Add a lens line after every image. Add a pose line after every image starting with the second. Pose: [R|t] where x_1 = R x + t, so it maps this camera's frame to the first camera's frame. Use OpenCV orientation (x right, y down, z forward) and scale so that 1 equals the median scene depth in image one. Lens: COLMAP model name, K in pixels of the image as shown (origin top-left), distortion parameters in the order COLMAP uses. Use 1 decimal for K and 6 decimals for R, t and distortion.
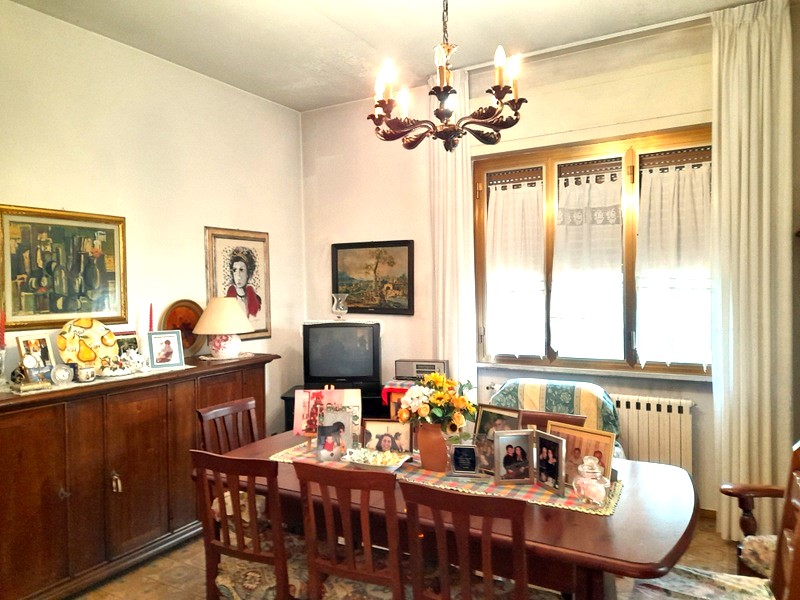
lens RADIAL K [[585.2, 0, 395.4], [0, 585.2, 302.4], [0, 0, 1]] dist [0.069982, -0.070353]
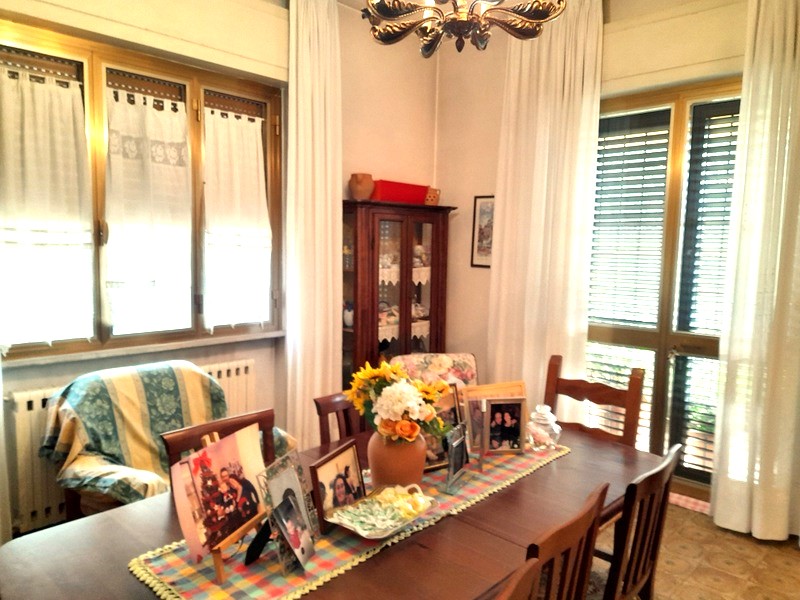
lens RADIAL K [[585.2, 0, 400.8], [0, 585.2, 298.6], [0, 0, 1]] dist [0.069982, -0.070353]
pose [[0.233901, -0.069279, 0.969789, -0.385335], [0.005536, 0.997537, 0.069927, -0.003320], [-0.972245, -0.010987, 0.233709, 0.517872]]
